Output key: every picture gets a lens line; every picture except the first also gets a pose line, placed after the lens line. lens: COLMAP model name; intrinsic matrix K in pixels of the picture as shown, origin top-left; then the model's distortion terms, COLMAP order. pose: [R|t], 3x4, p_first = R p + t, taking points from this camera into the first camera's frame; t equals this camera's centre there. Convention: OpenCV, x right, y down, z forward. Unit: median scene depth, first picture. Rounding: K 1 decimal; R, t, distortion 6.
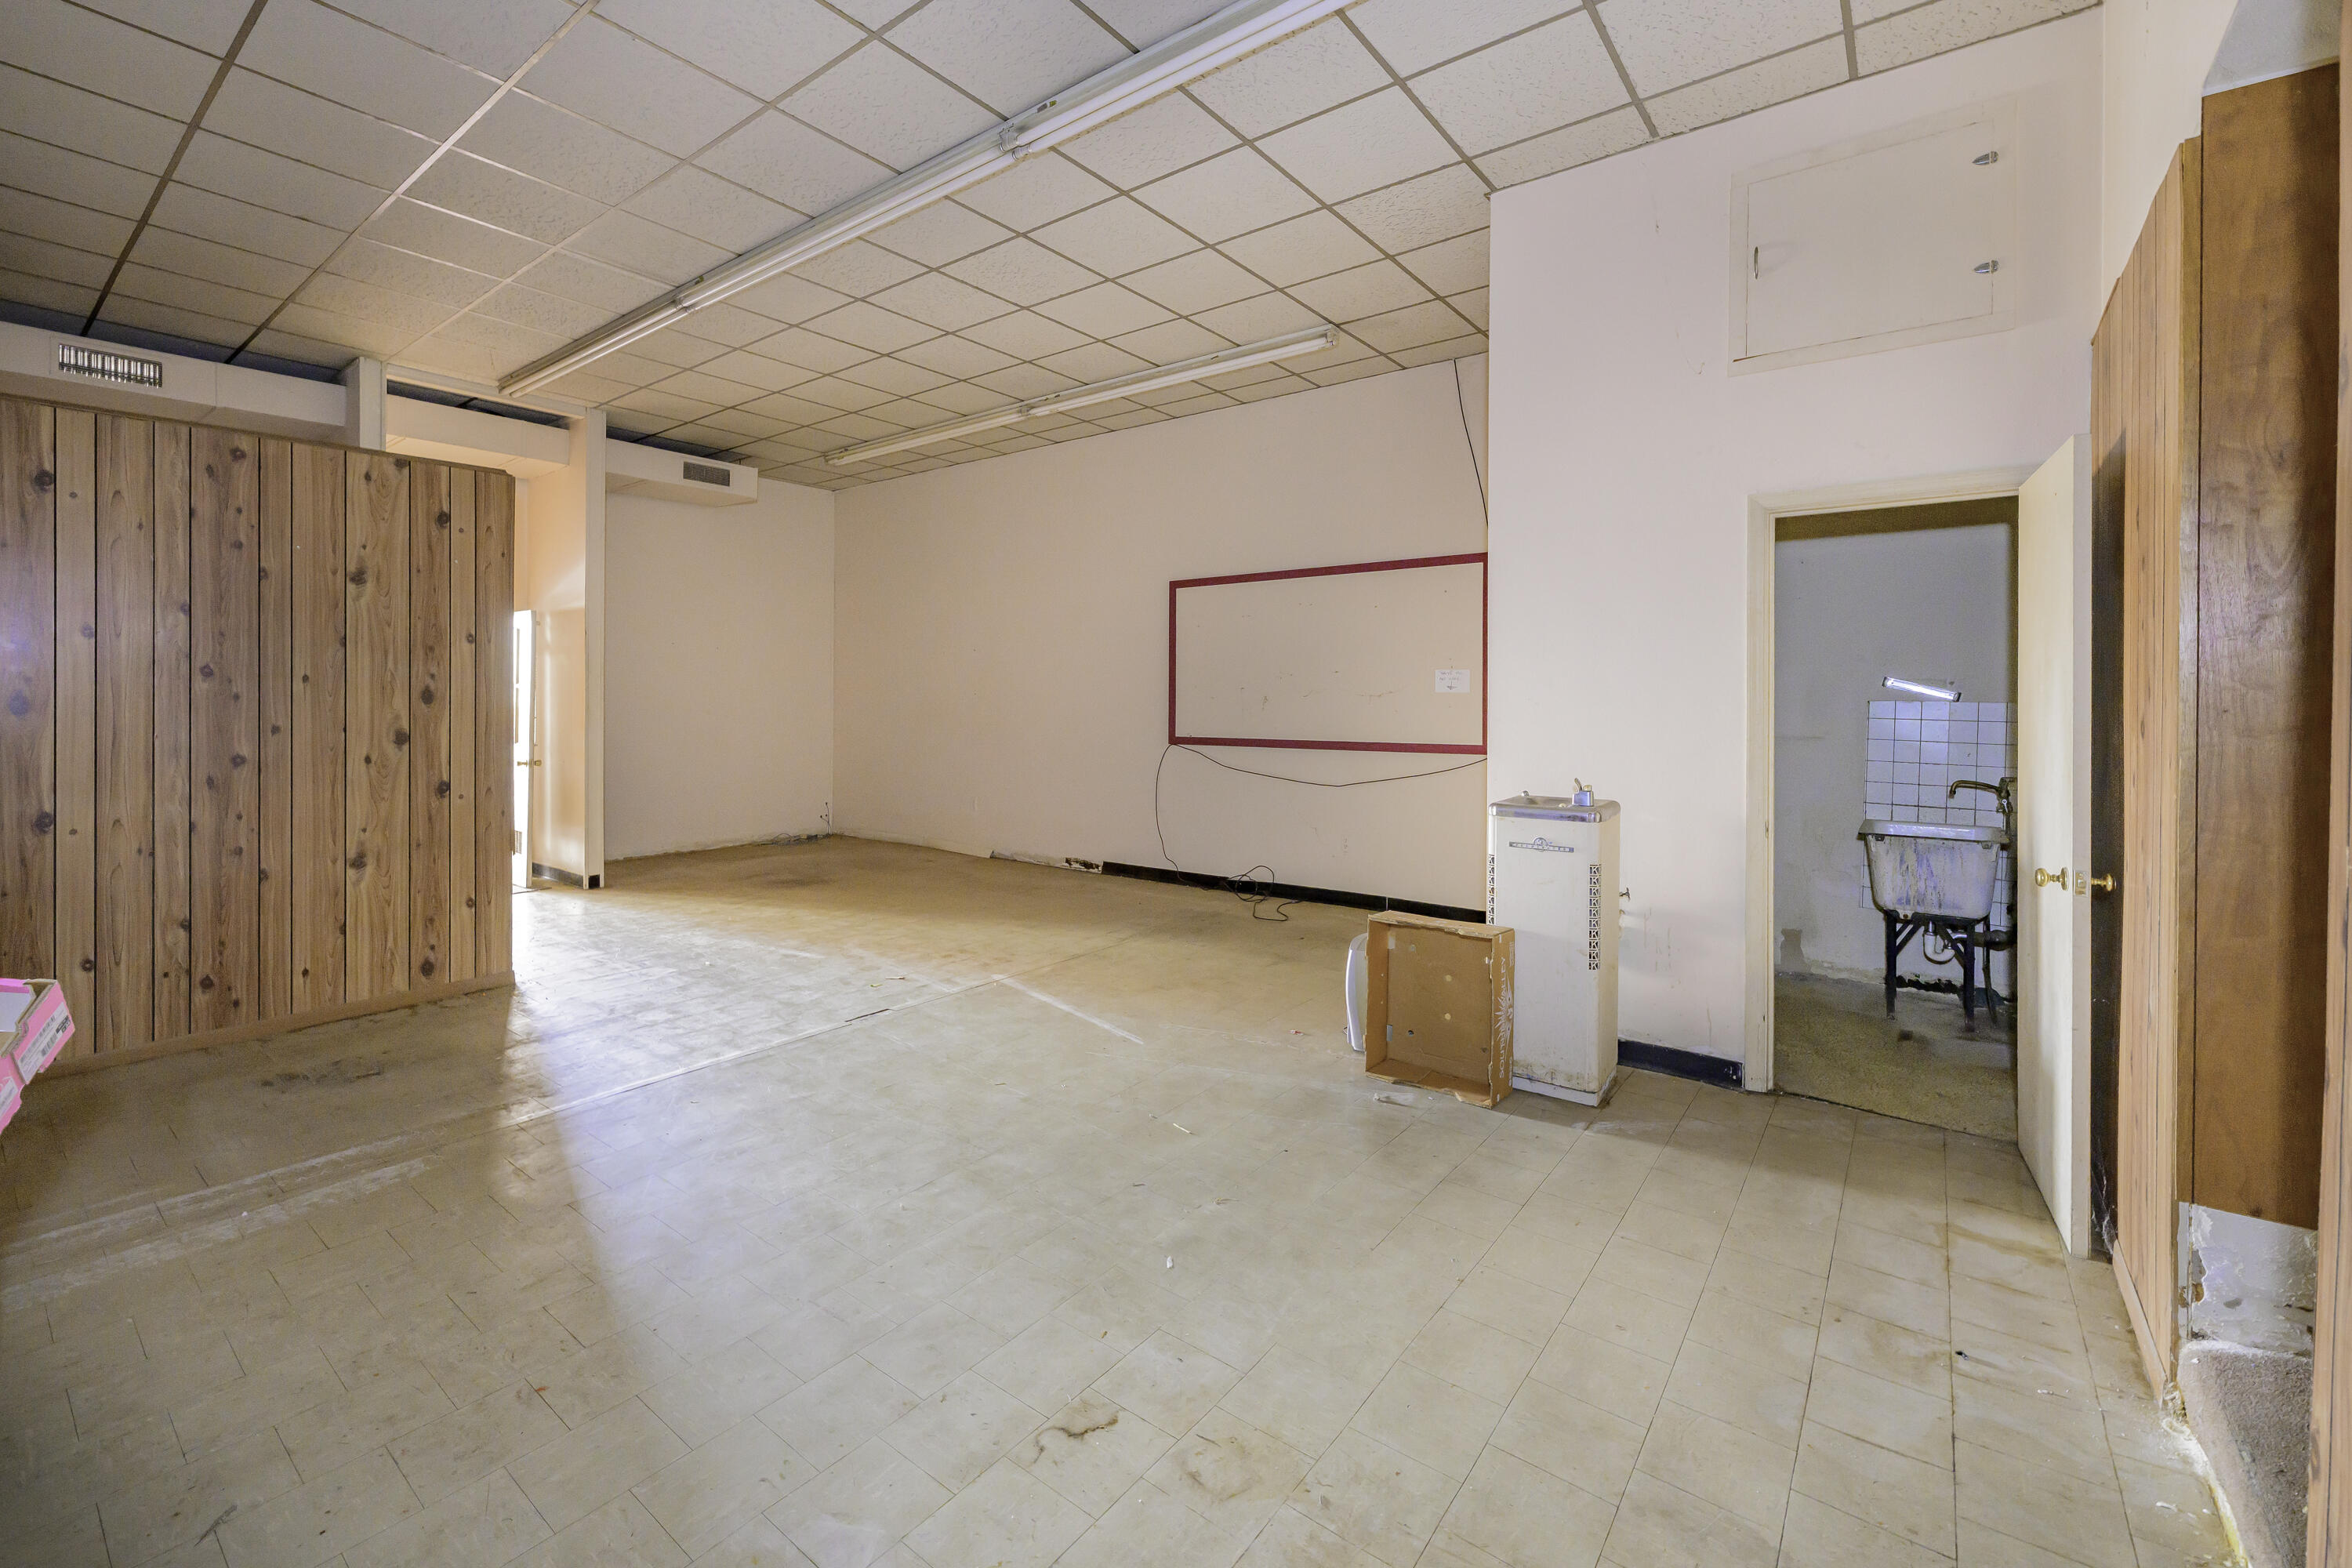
lens RADIAL K [[982.9, 0, 1168.6], [0, 982.9, 702.4], [0, 0, 1]] dist [-0.001274, 0.000131]
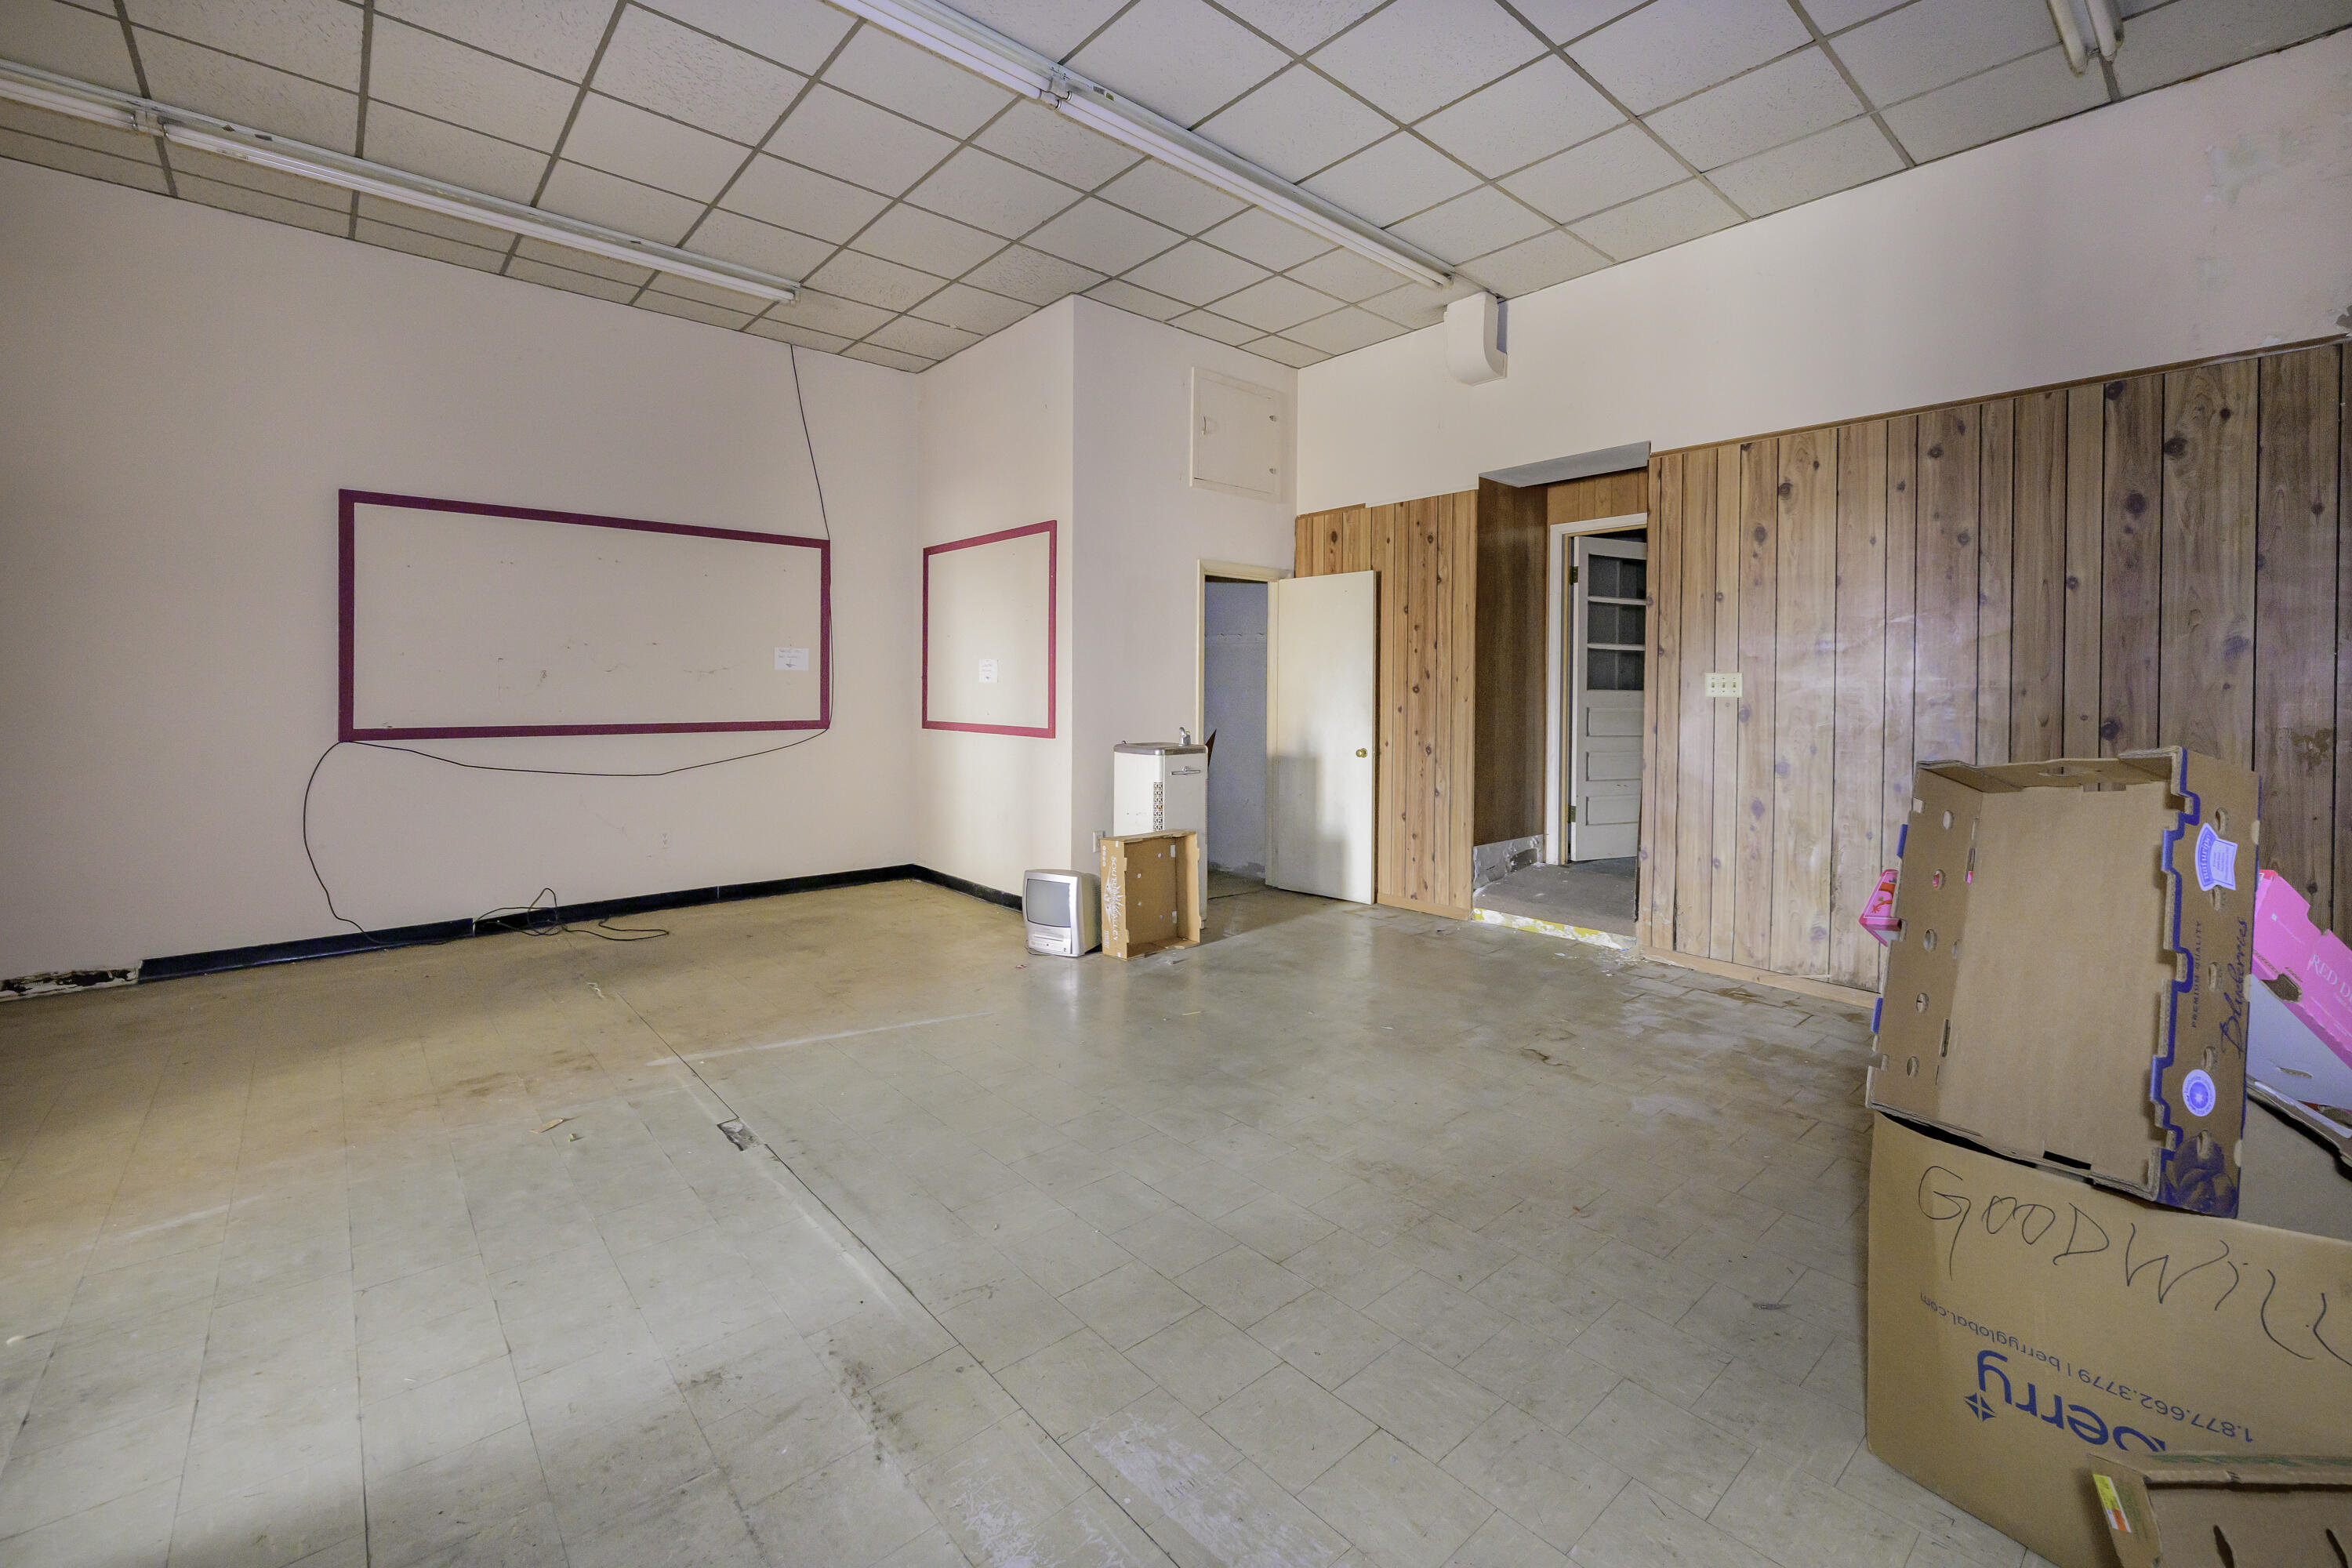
lens RADIAL K [[982.9, 0, 1168.6], [0, 982.9, 702.4], [0, 0, 1]] dist [-0.001274, 0.000131]
pose [[0.194326, -0.010957, 0.980876, -0.663898], [0.001723, 0.999940, 0.010829, 0.013902], [-0.980935, -0.000415, 0.194334, 0.429359]]
